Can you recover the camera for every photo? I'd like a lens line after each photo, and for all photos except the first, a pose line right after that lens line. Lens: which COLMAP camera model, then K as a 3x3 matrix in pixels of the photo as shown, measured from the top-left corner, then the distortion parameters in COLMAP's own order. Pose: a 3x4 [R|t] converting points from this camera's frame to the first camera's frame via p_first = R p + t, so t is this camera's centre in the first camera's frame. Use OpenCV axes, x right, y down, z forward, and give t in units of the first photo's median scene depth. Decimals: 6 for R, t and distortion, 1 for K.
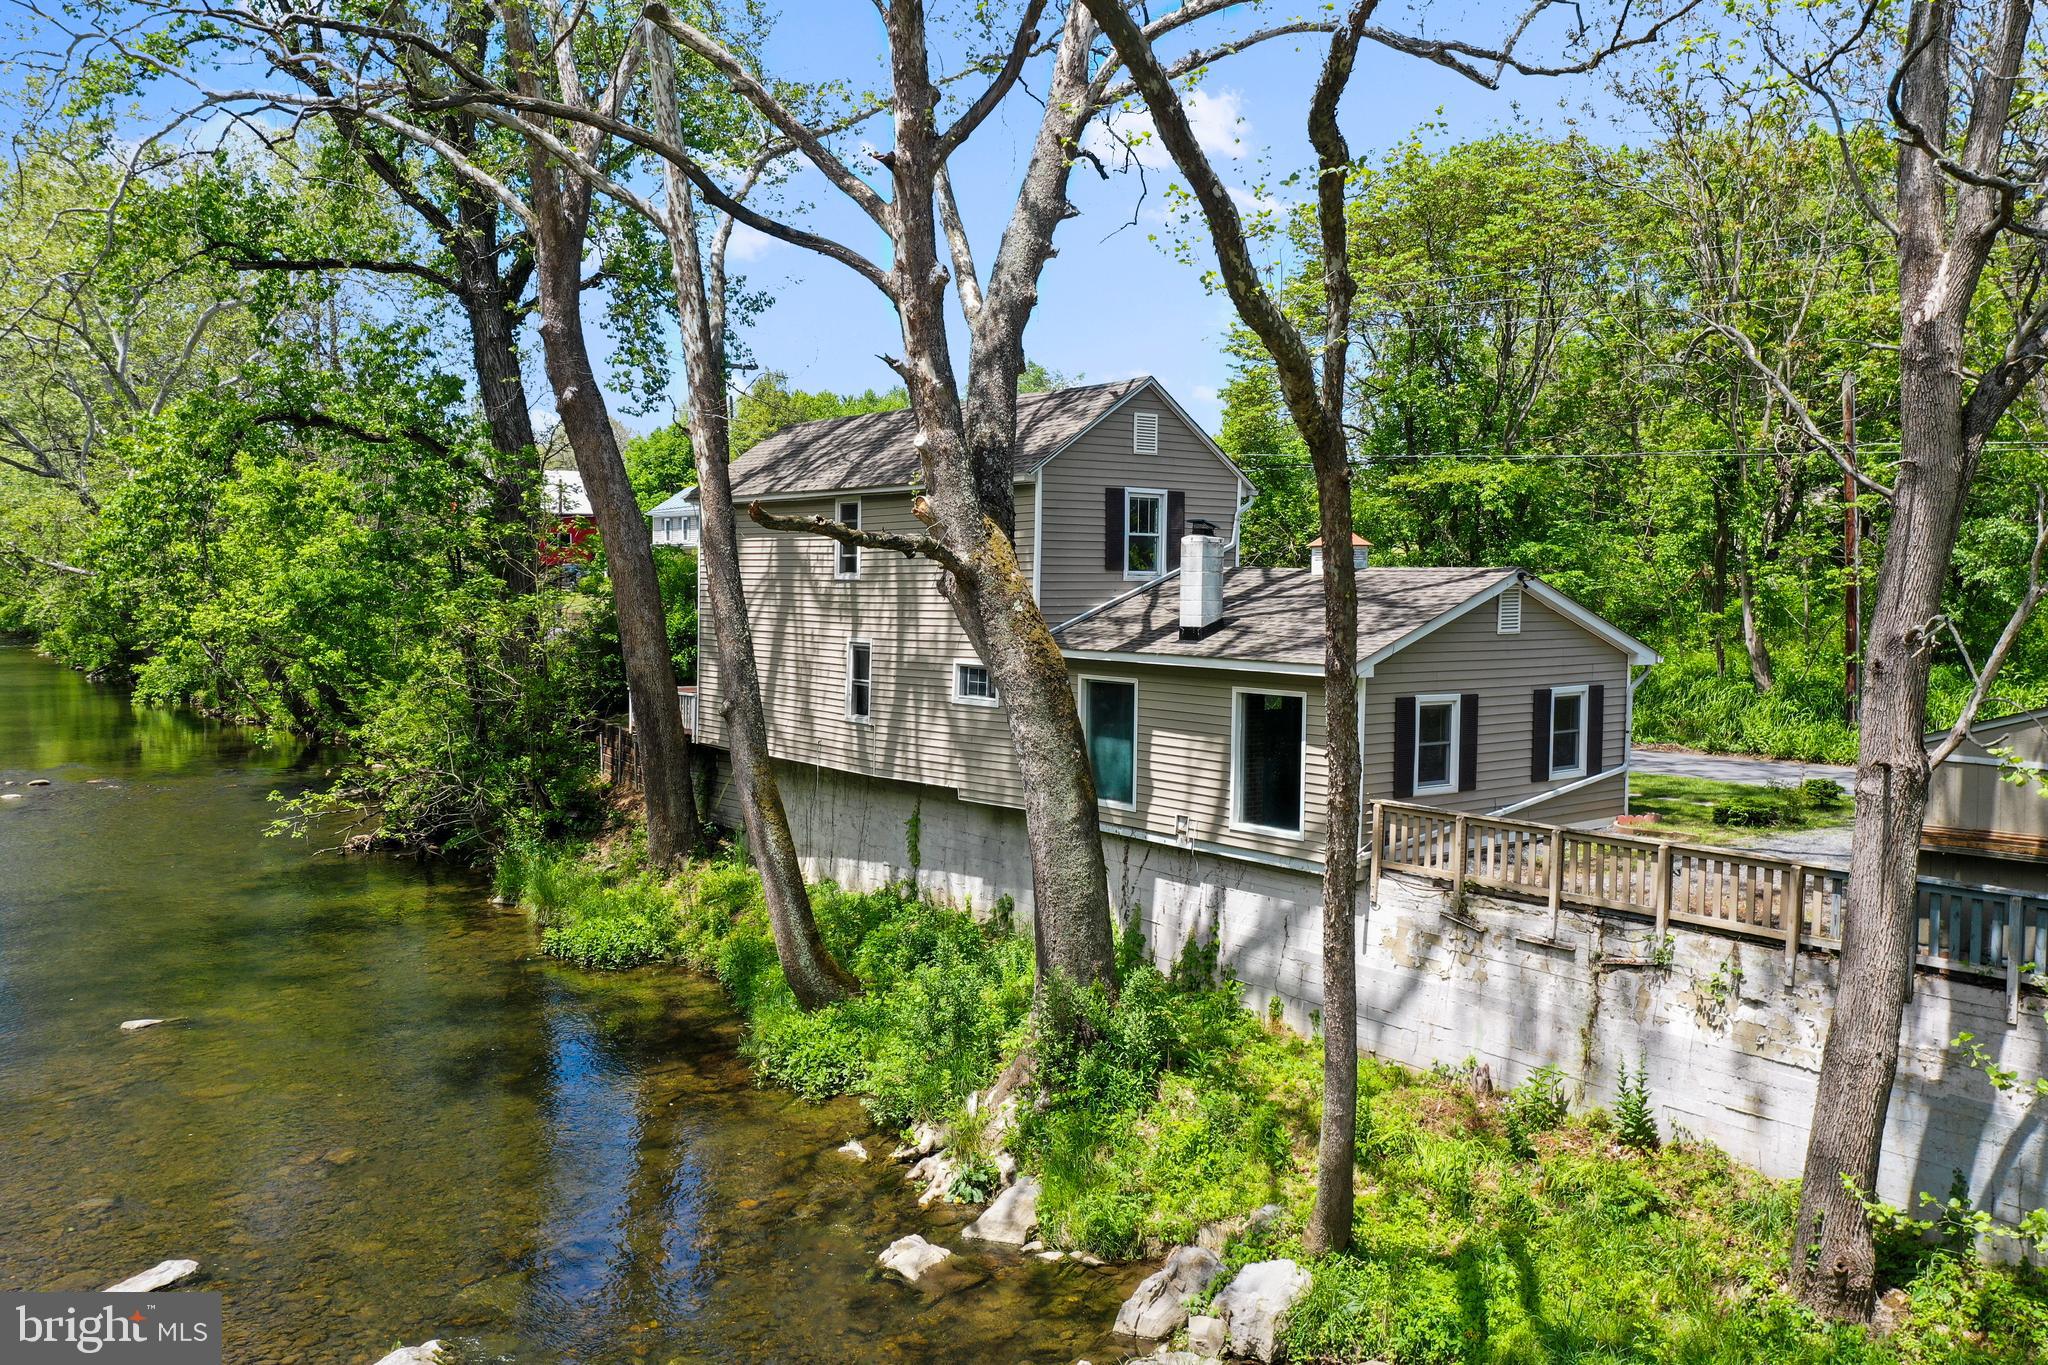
lens RADIAL K [[1641.2, 0, 1017.1], [0, 1641.2, 682.8], [0, 0, 1]] dist [-0.015326, 0.010587]
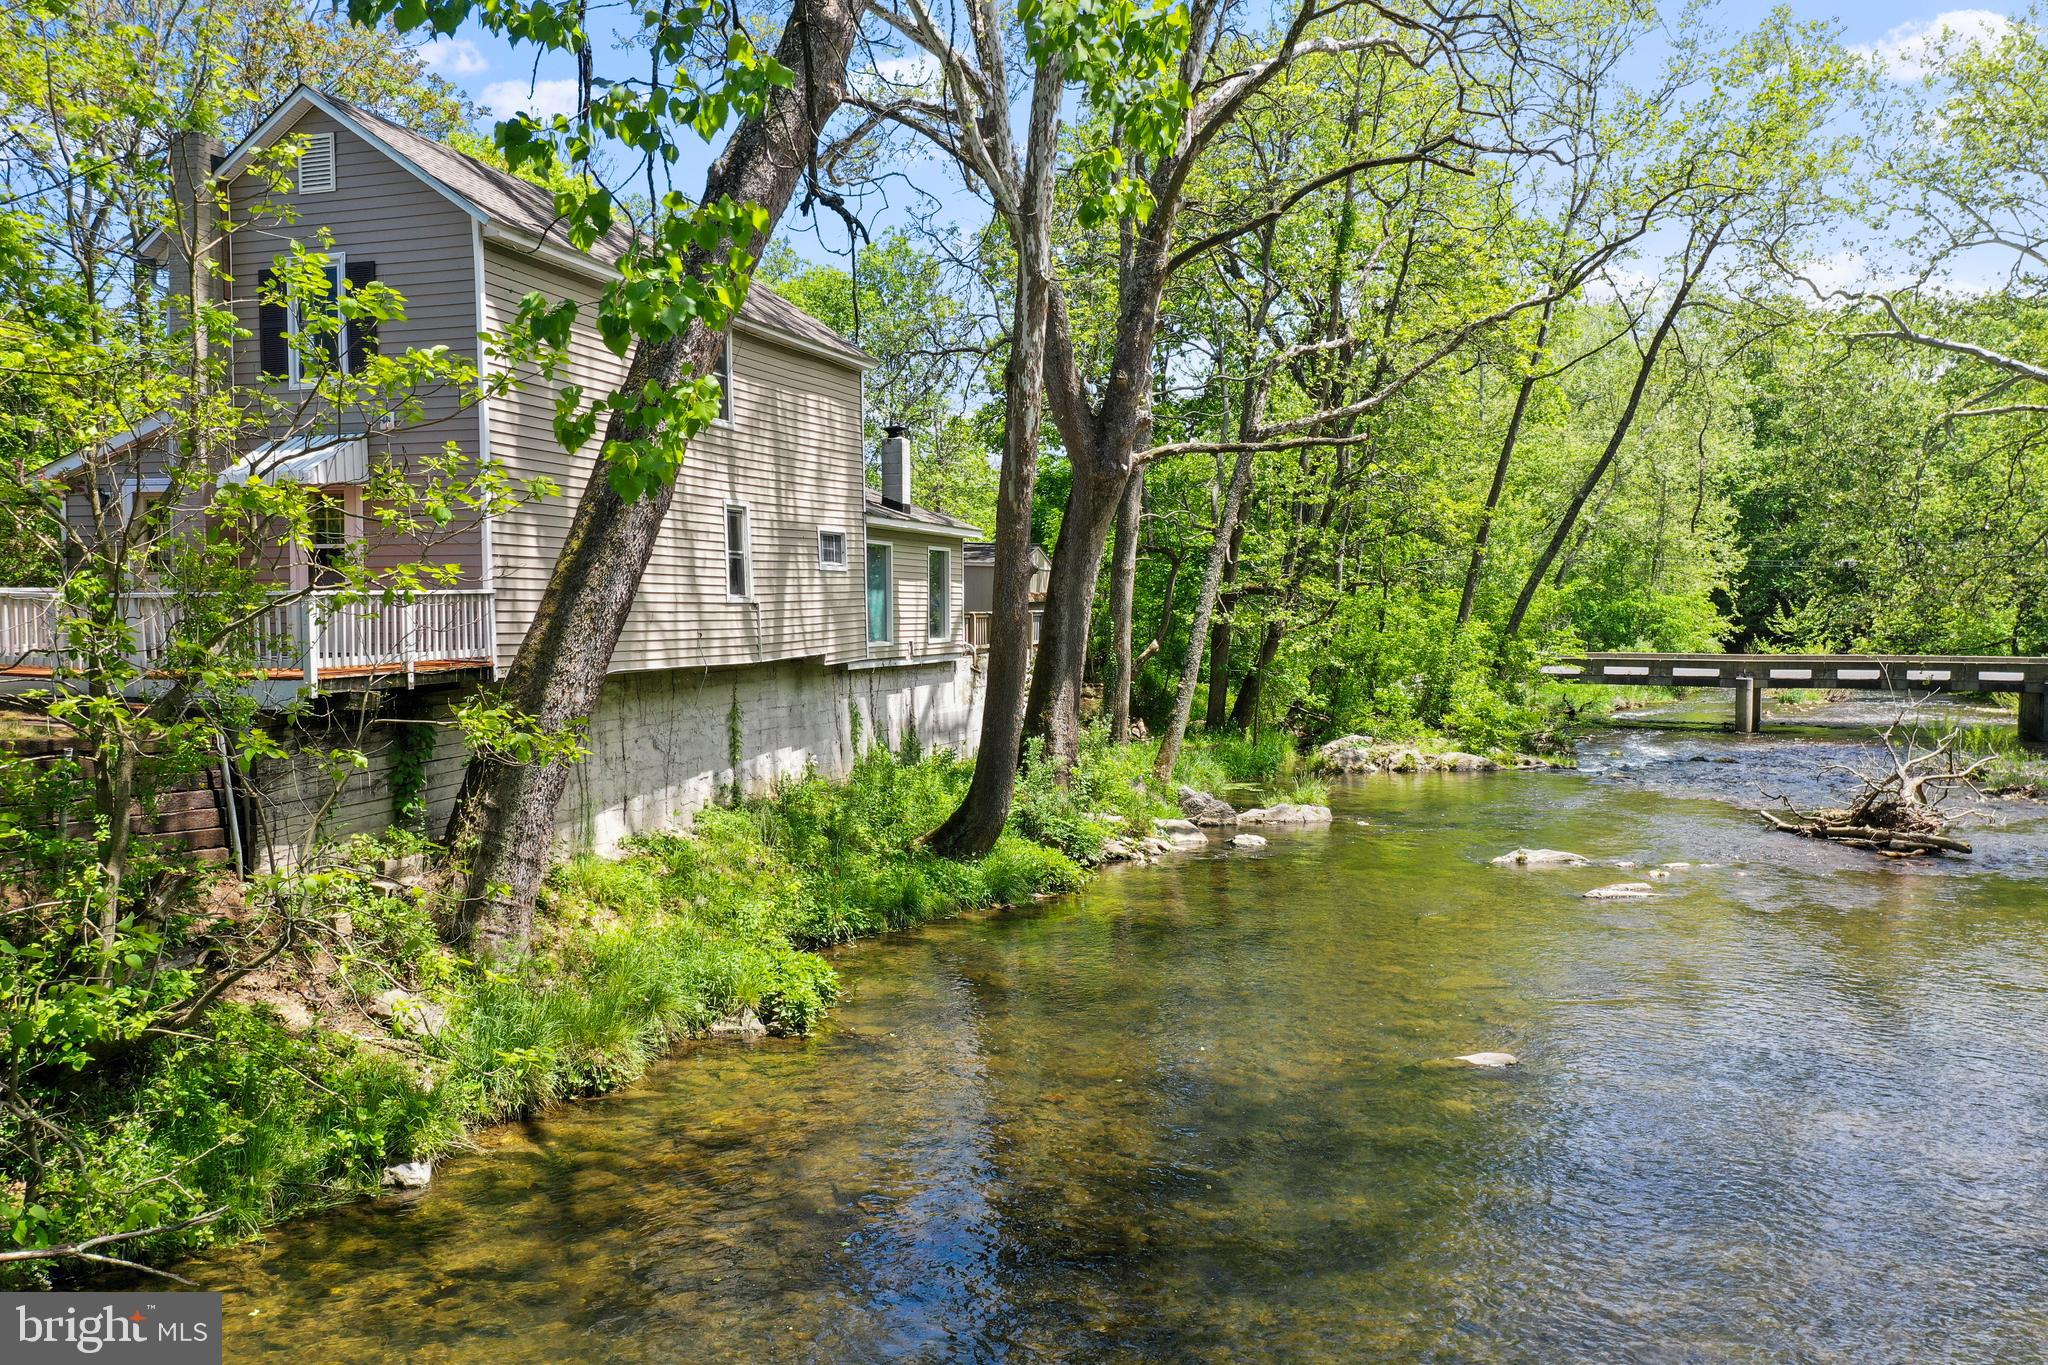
lens RADIAL K [[1641.2, 0, 1022.4], [0, 1641.2, 679.3], [0, 0, 1]] dist [-0.015326, 0.010587]
pose [[-0.580557, -0.048421, 0.812778, -1.083162], [0.039834, 0.995346, 0.087750, -0.005147], [-0.813244, 0.083320, -0.575927, 1.727565]]
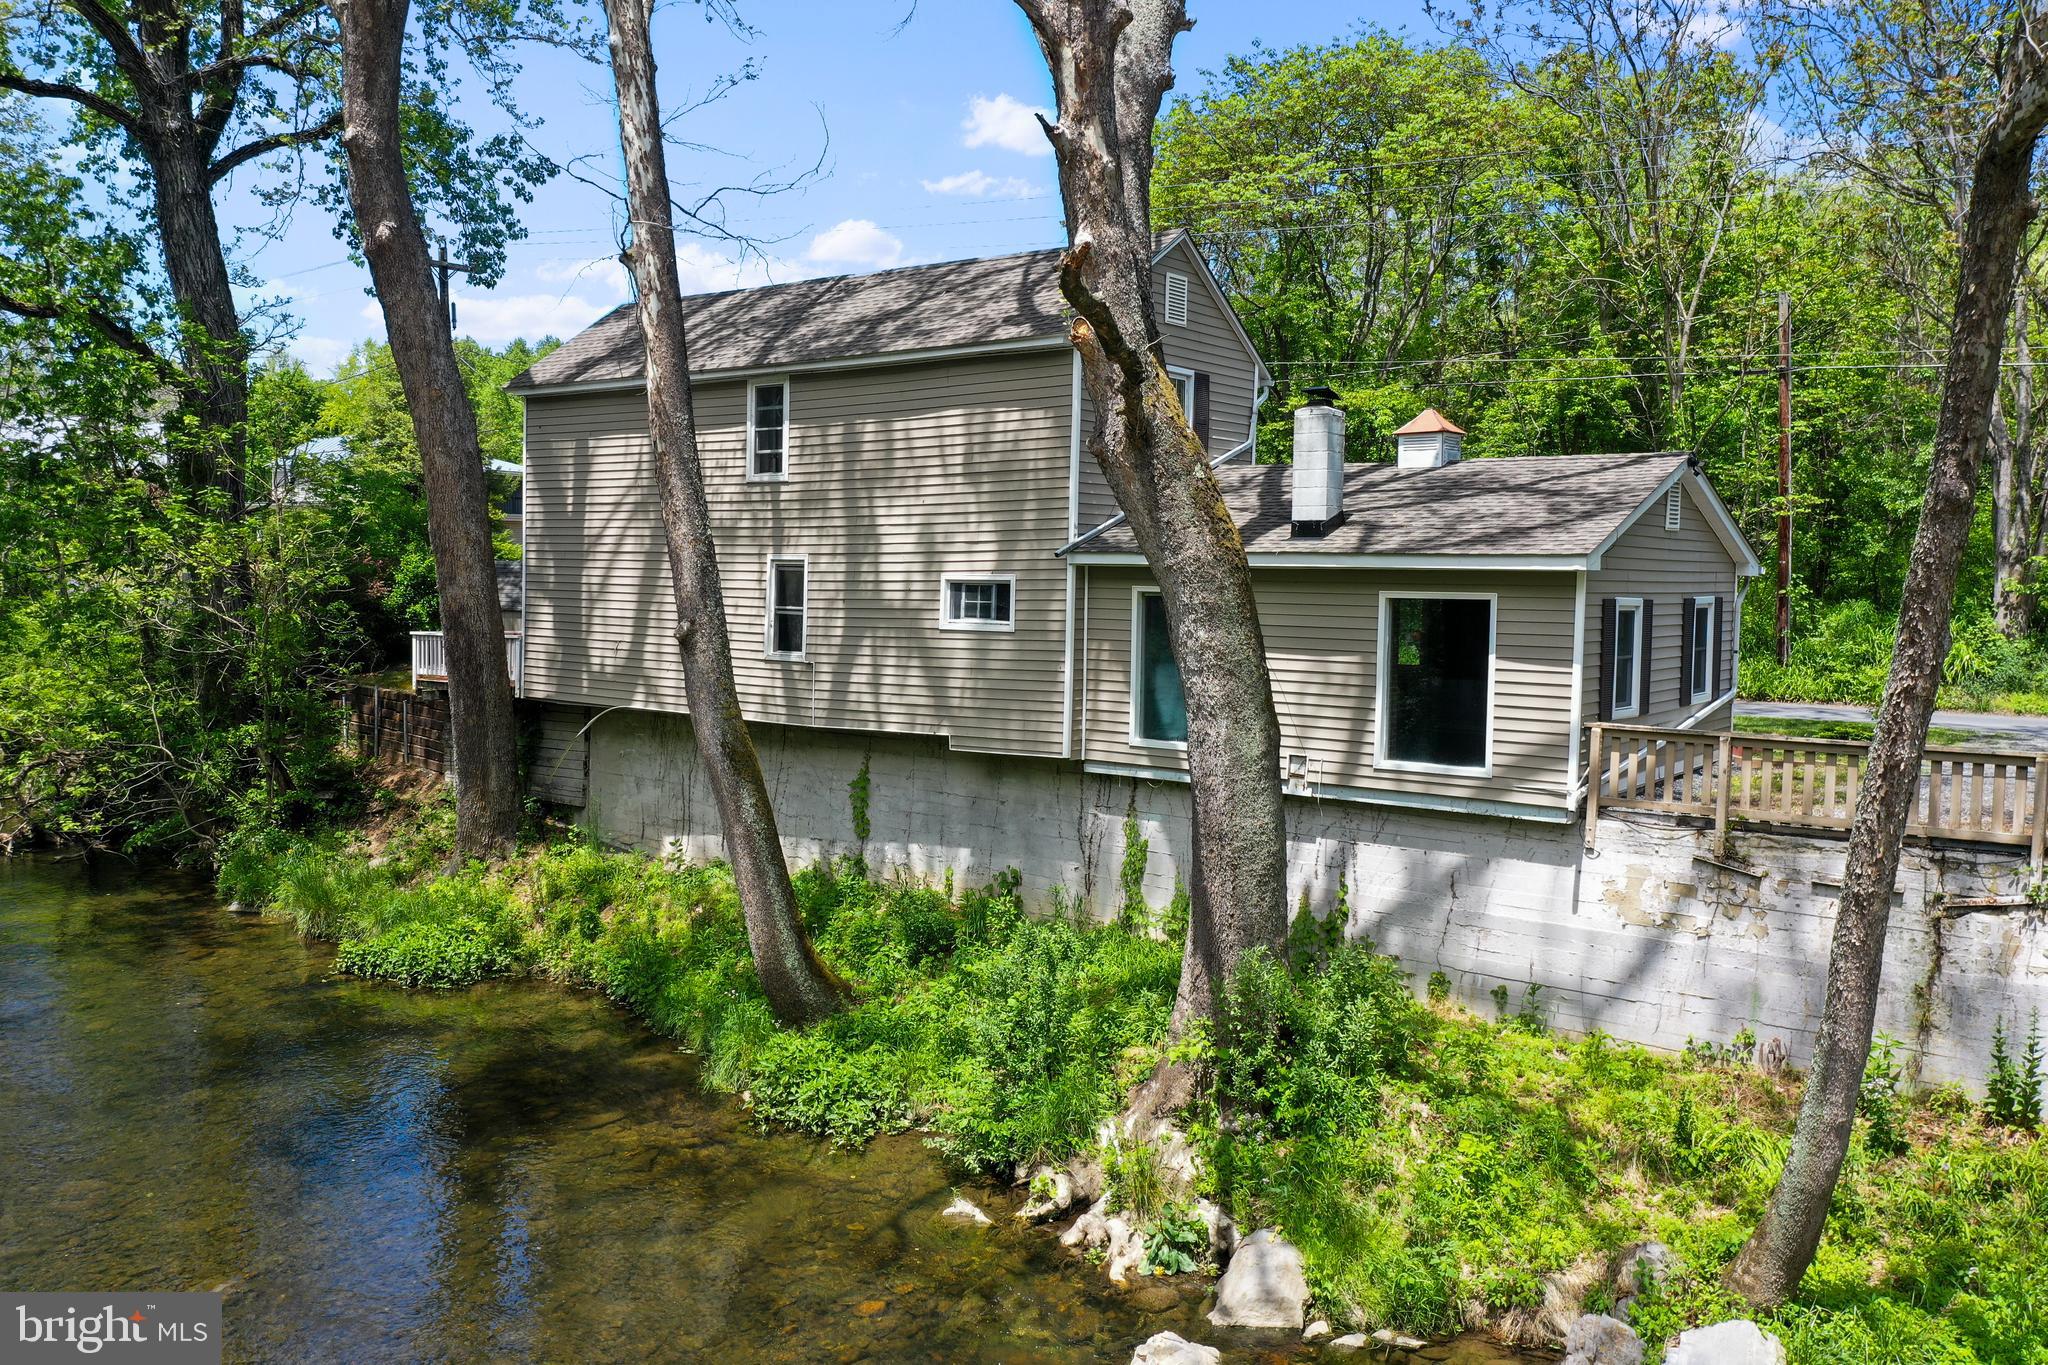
lens RADIAL K [[1641.2, 0, 1035.4], [0, 1641.2, 680.3], [0, 0, 1]] dist [-0.015326, 0.010587]
pose [[0.967960, -0.011651, 0.250834, -0.227080], [0.010087, 0.999921, 0.007521, 0.036880], [-0.250902, -0.004750, 0.968001, 0.252745]]
